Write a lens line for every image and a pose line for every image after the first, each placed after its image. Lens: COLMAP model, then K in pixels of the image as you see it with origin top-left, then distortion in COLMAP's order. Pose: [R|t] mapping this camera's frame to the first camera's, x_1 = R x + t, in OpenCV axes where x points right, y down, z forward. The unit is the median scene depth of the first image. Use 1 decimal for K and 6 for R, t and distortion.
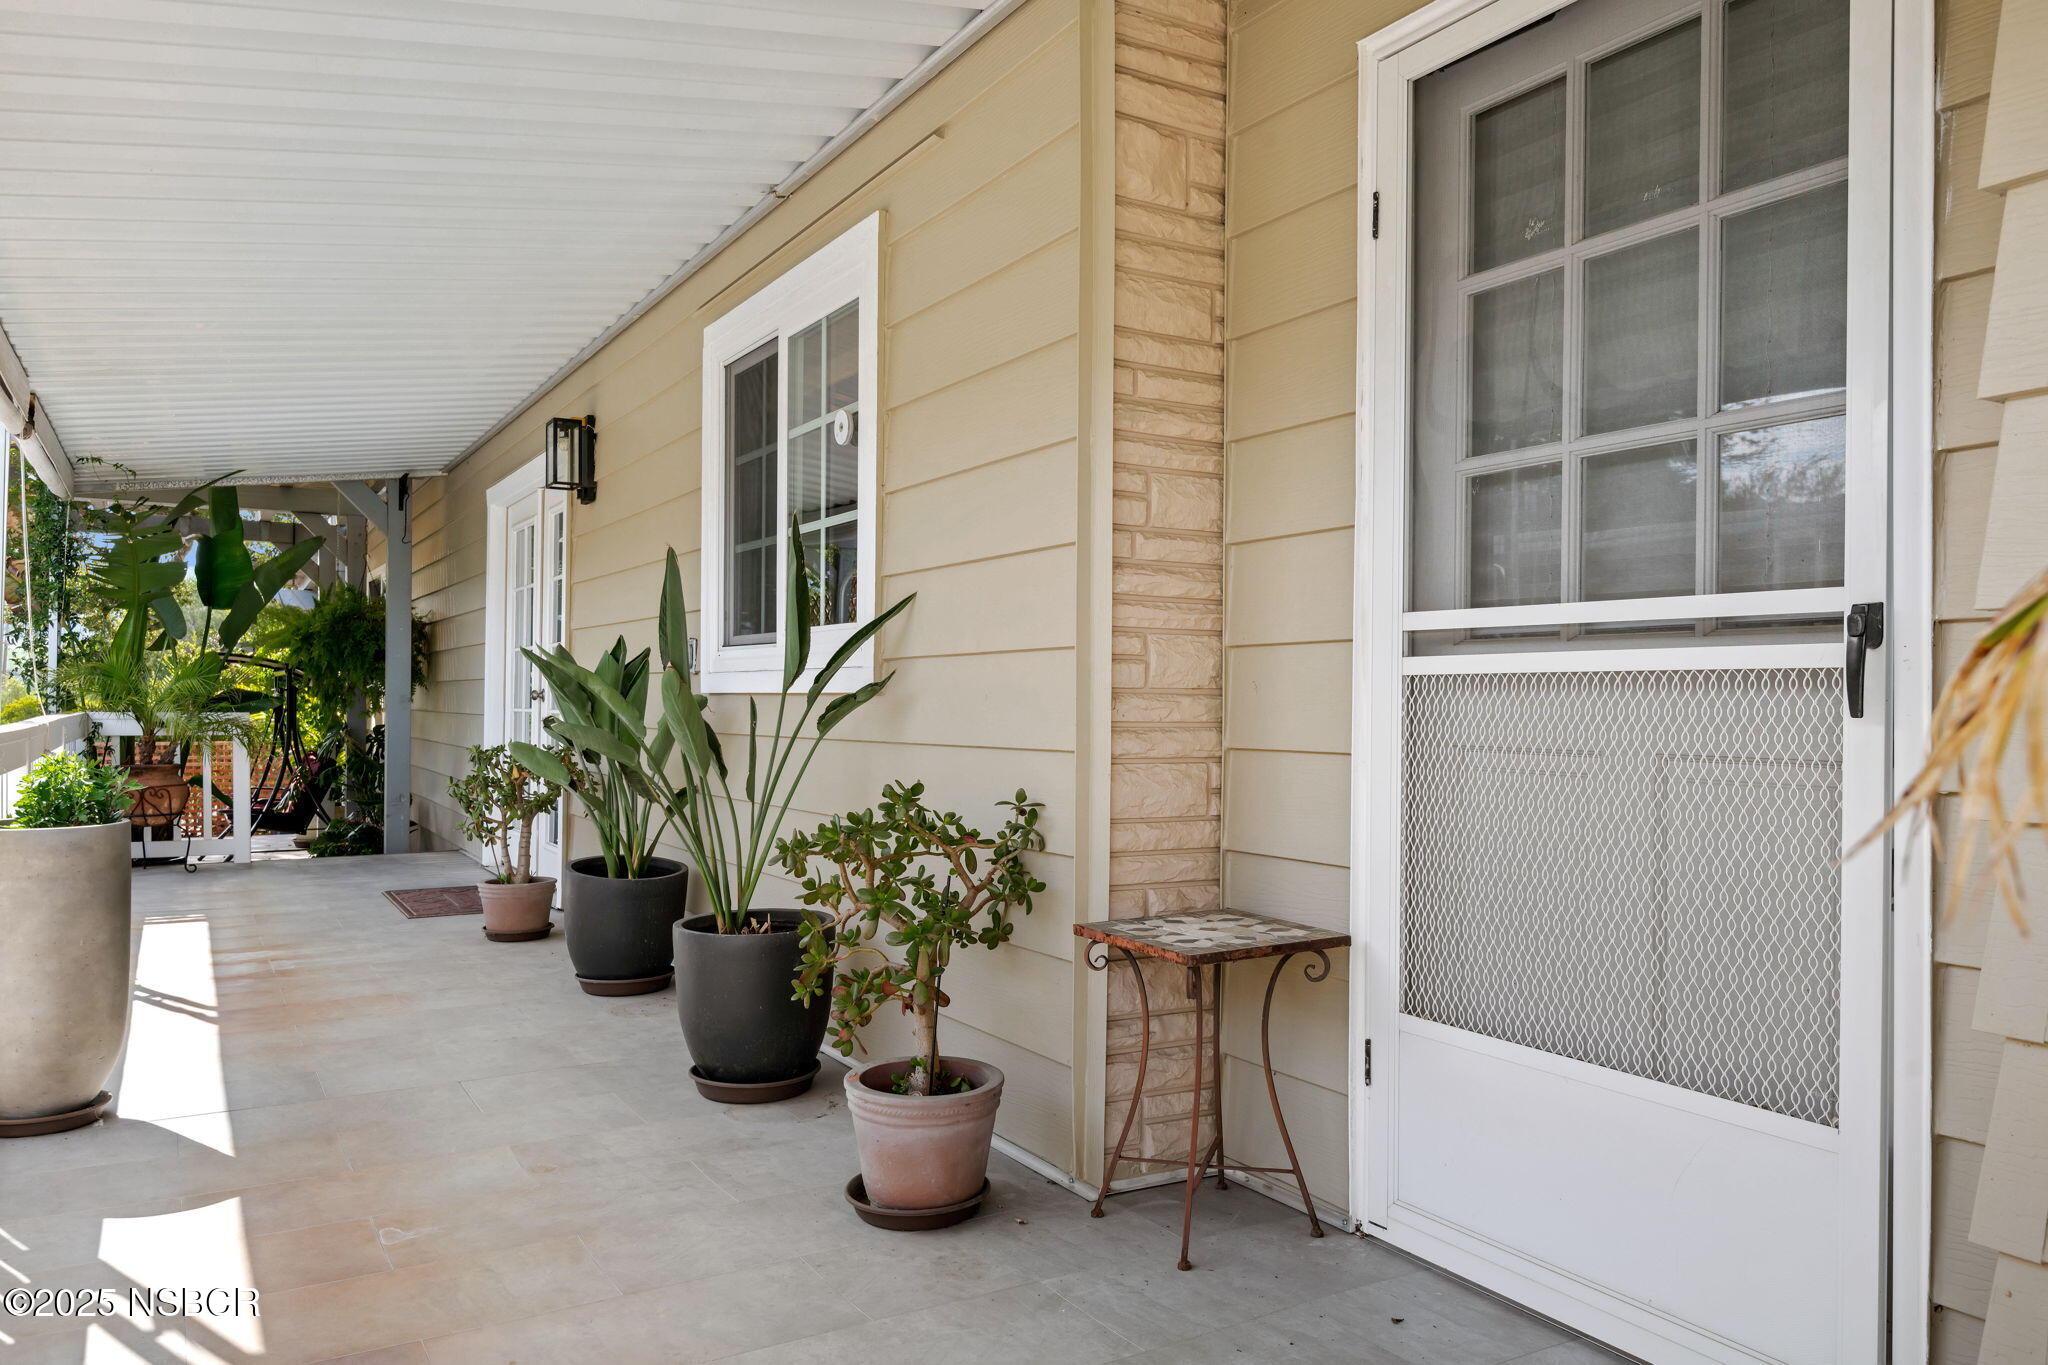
lens RADIAL K [[1423.2, 0, 1024.0], [0, 1423.2, 682.5], [0, 0, 1]] dist [0.001297, -0.001527]
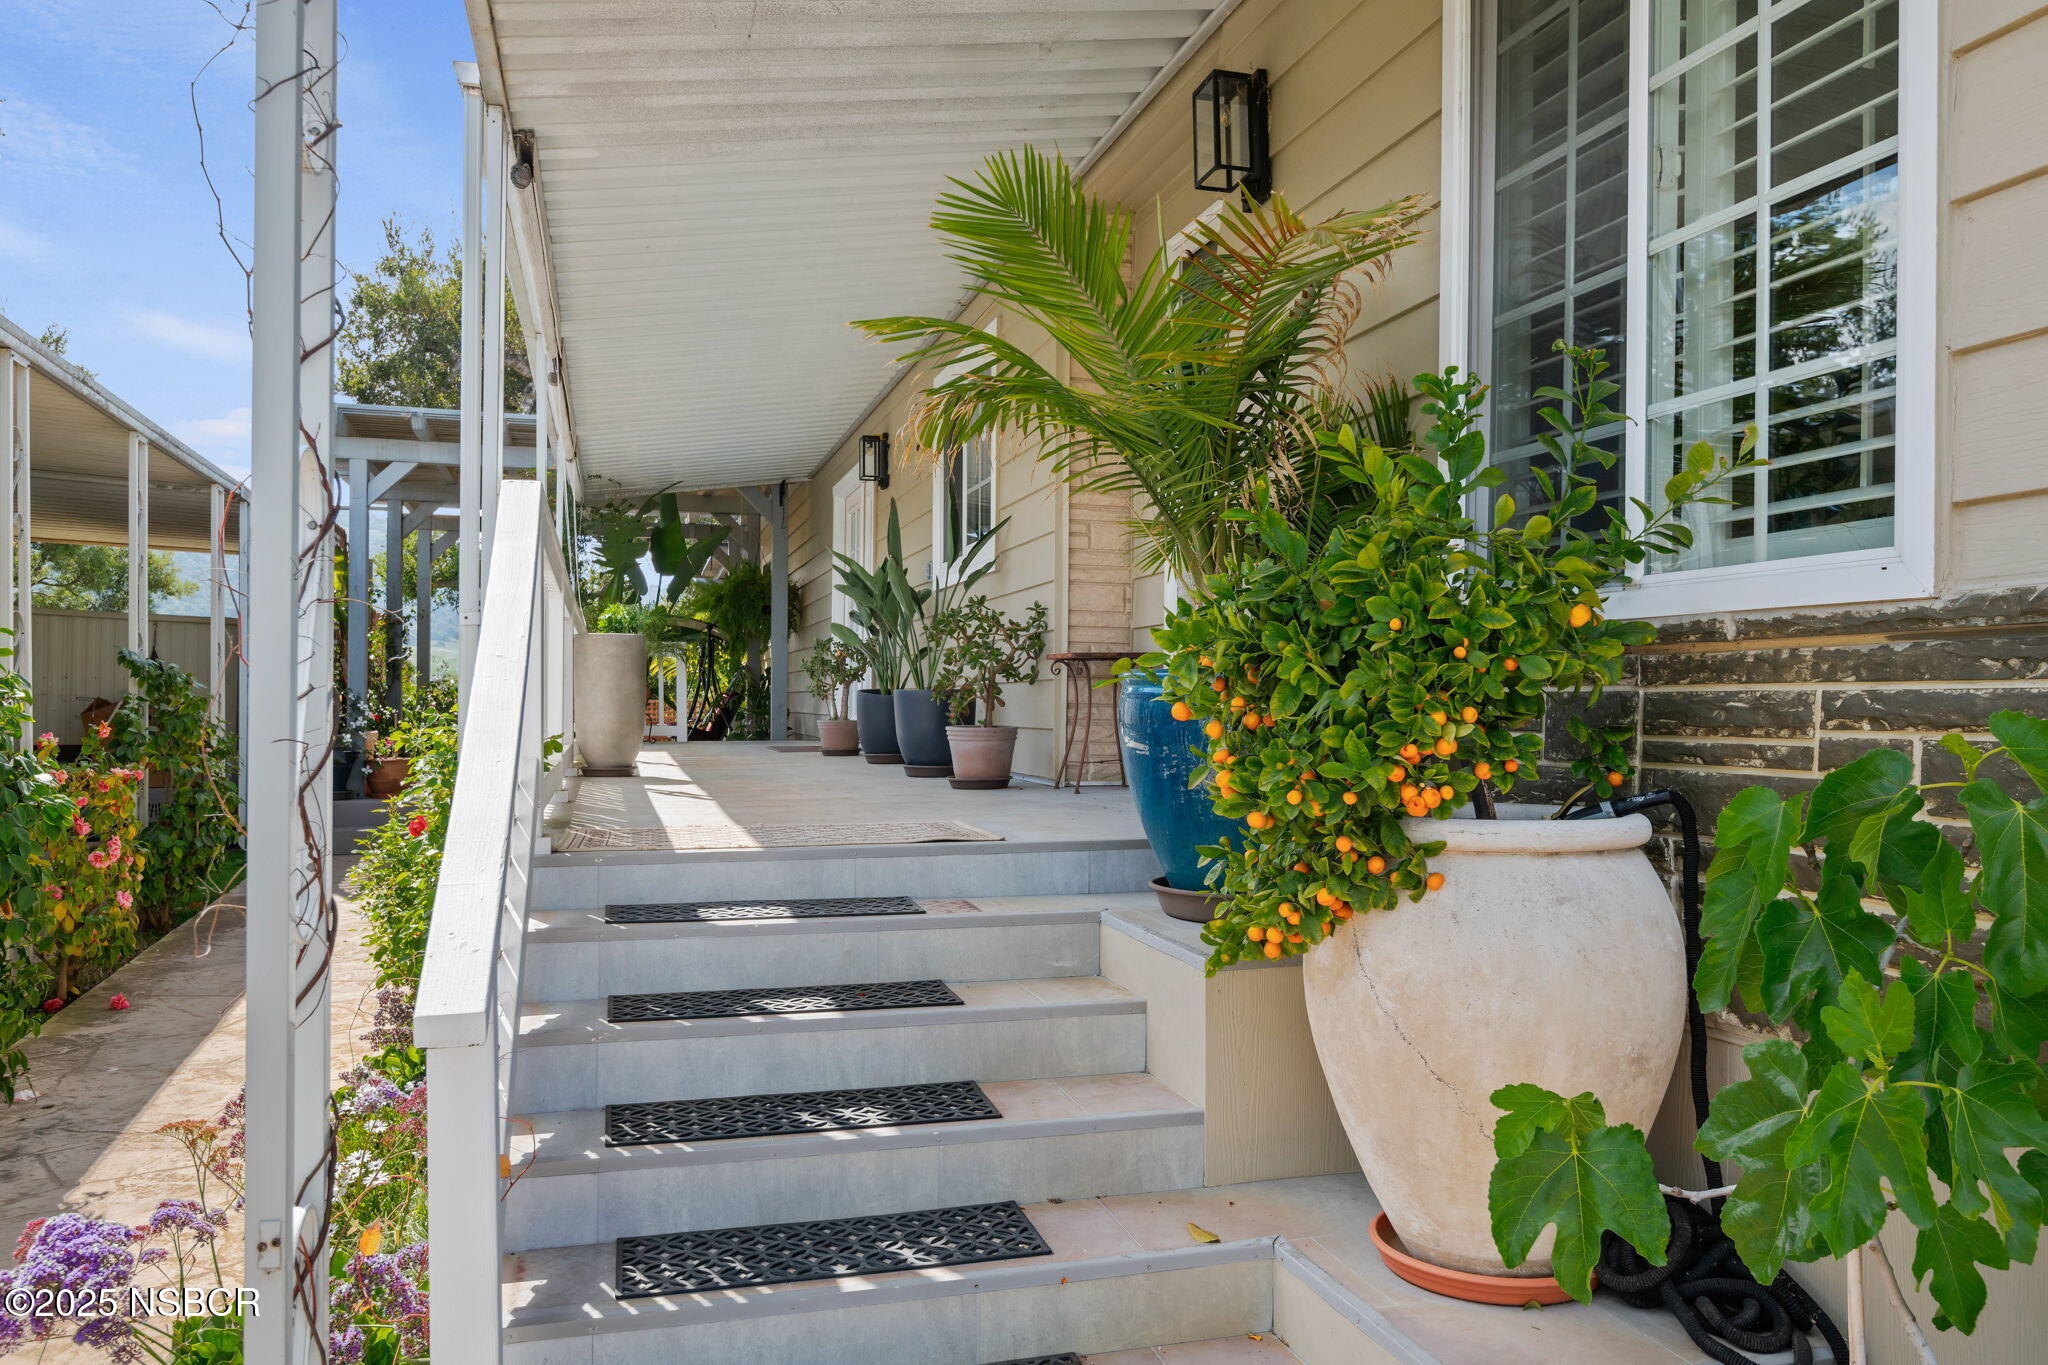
lens RADIAL K [[1423.2, 0, 1024.0], [0, 1423.2, 682.5], [0, 0, 1]] dist [0.001297, -0.001527]
pose [[0.967570, -0.003525, -0.252579, 0.240531], [0.002167, 0.999982, -0.005656, 0.098048], [0.252594, 0.004925, 0.967560, -0.485250]]
